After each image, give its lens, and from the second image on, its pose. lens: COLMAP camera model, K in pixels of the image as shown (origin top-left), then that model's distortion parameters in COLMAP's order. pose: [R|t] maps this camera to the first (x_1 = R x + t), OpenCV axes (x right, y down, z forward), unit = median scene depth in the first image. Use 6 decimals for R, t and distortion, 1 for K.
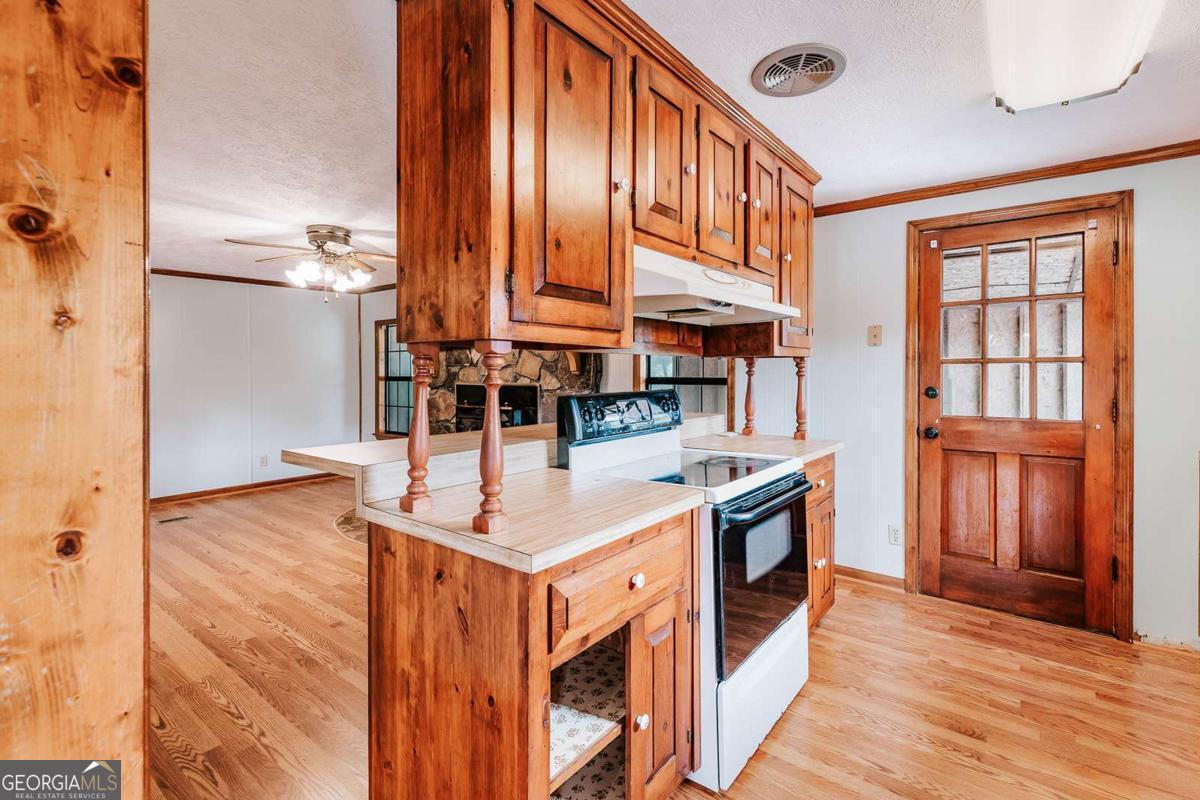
lens RADIAL K [[553.3, 0, 604.5], [0, 553.3, 368.5], [0, 0, 1]] dist [-0.000232, 0.000095]
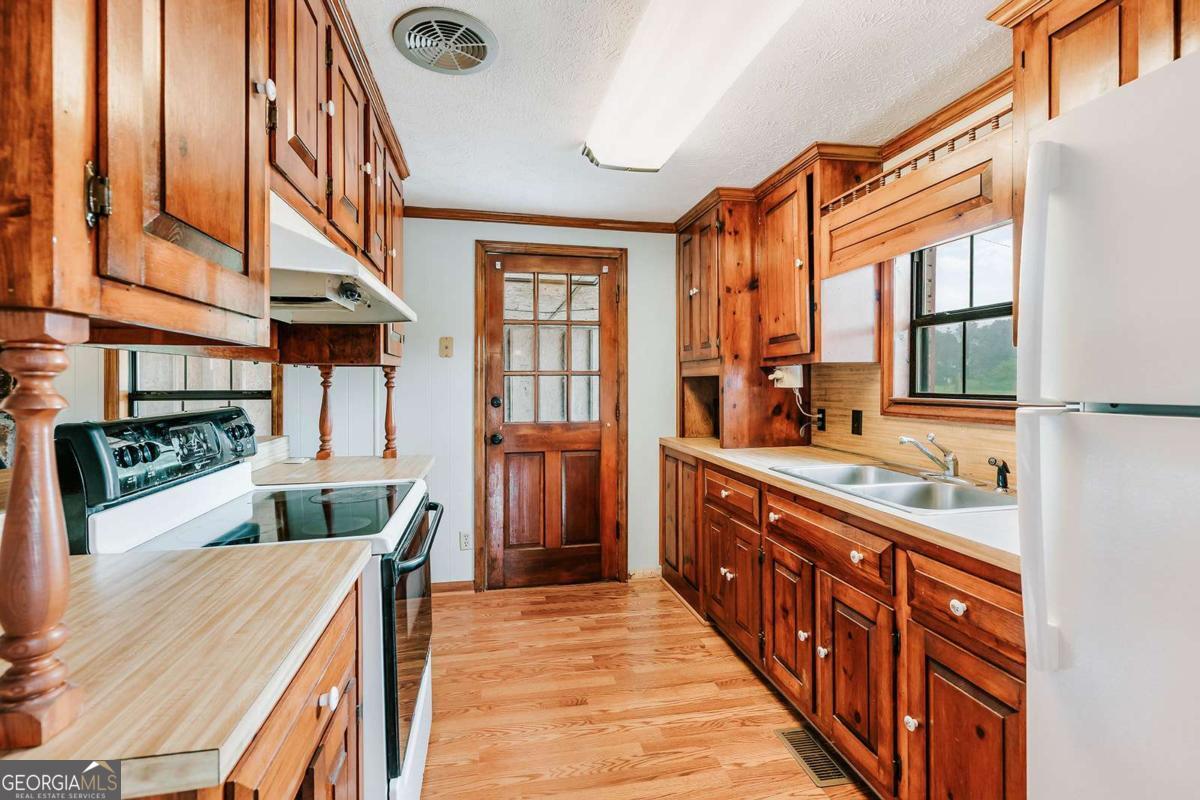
lens RADIAL K [[551.1, 0, 601.7], [0, 551.1, 383.6], [0, 0, 1]] dist [0.001815, 0.000013]
pose [[0.647240, -0.001287, 0.762285, -0.118632], [-0.003903, 0.999980, 0.005002, 0.001497], [-0.762276, -0.006212, 0.647222, 0.170944]]
